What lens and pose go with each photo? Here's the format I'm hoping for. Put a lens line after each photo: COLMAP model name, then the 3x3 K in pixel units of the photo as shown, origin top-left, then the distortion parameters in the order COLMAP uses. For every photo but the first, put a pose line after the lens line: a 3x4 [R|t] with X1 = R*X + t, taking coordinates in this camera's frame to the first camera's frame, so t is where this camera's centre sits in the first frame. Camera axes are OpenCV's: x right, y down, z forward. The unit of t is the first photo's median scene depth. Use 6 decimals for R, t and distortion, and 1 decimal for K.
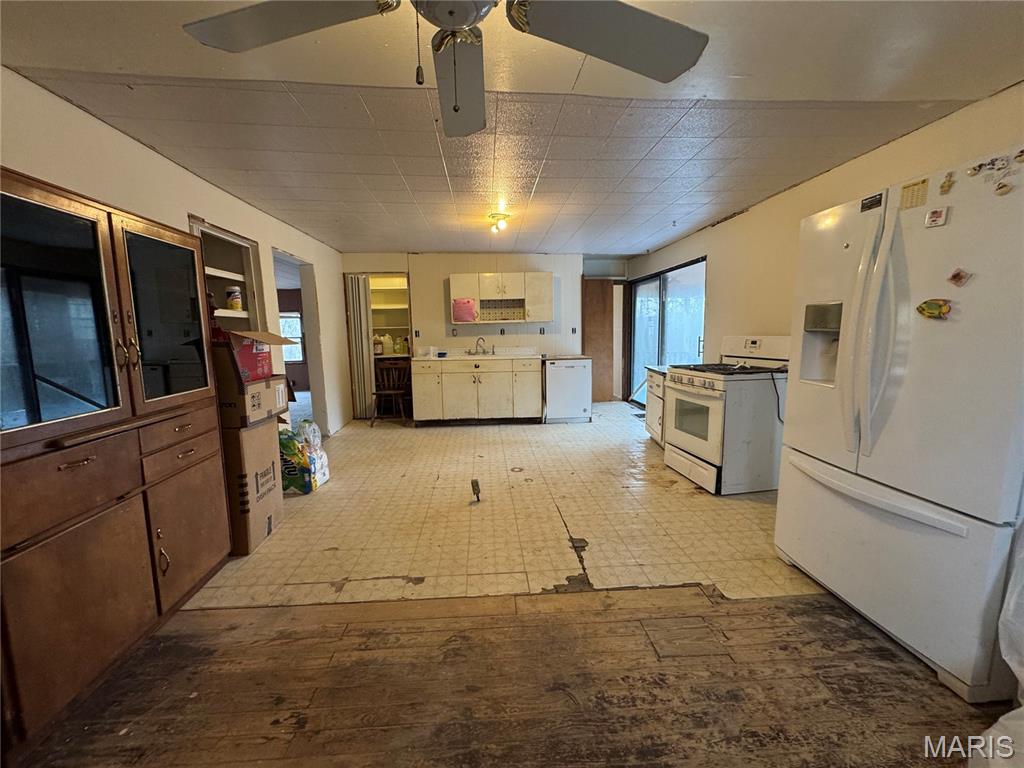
lens RADIAL K [[406.8, 0, 512.1], [0, 406.8, 383.0], [0, 0, 1]] dist [-0.003871, 0.001109]
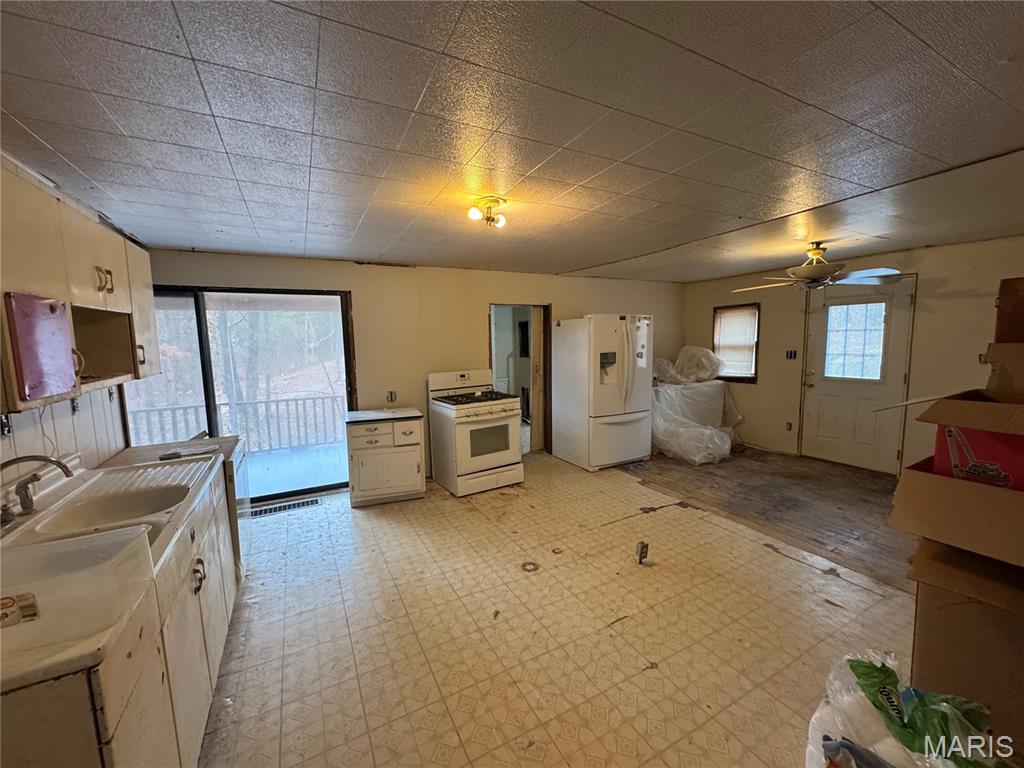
lens RADIAL K [[406.8, 0, 510.4], [0, 406.8, 384.6], [0, 0, 1]] dist [-0.003871, 0.001109]
pose [[-0.400325, -0.078931, 0.912968, -1.265123], [0.143238, 0.978647, 0.147418, -0.456981], [-0.905109, 0.189787, -0.380471, 2.543686]]
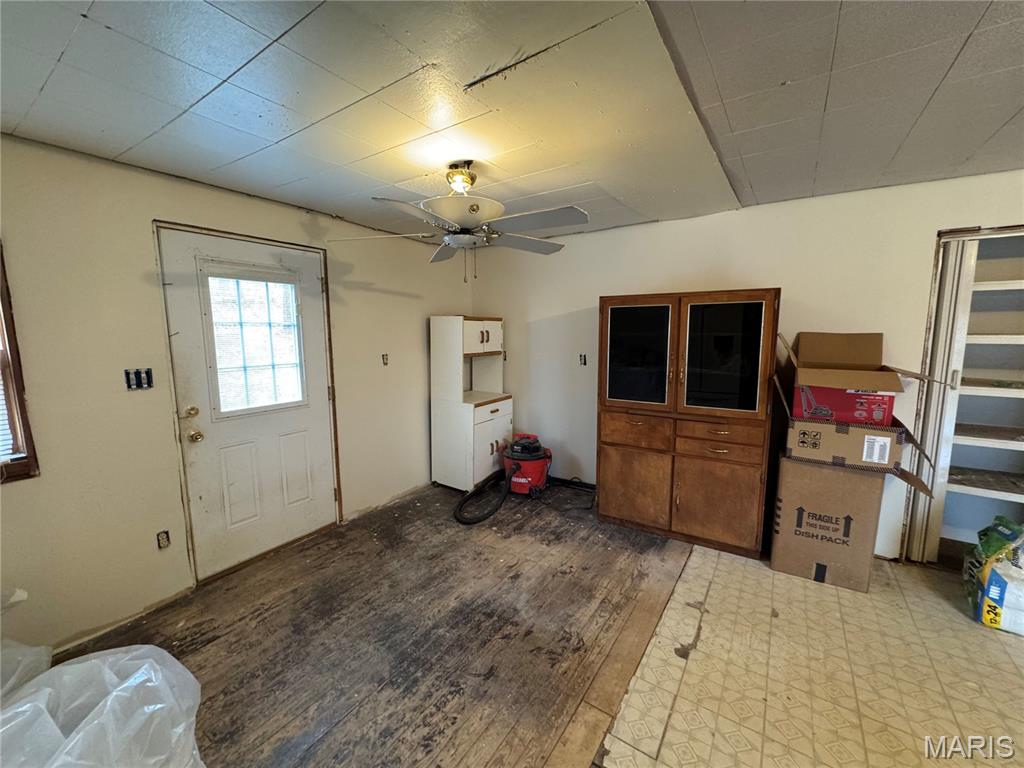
lens RADIAL K [[406.8, 0, 510.0], [0, 406.8, 384.0], [0, 0, 1]] dist [-0.003871, 0.001109]
pose [[-0.618648, 0.120185, -0.776421, 0.732503], [-0.085138, 0.972156, 0.218321, -0.306628], [0.781042, 0.201167, -0.591190, 1.259987]]
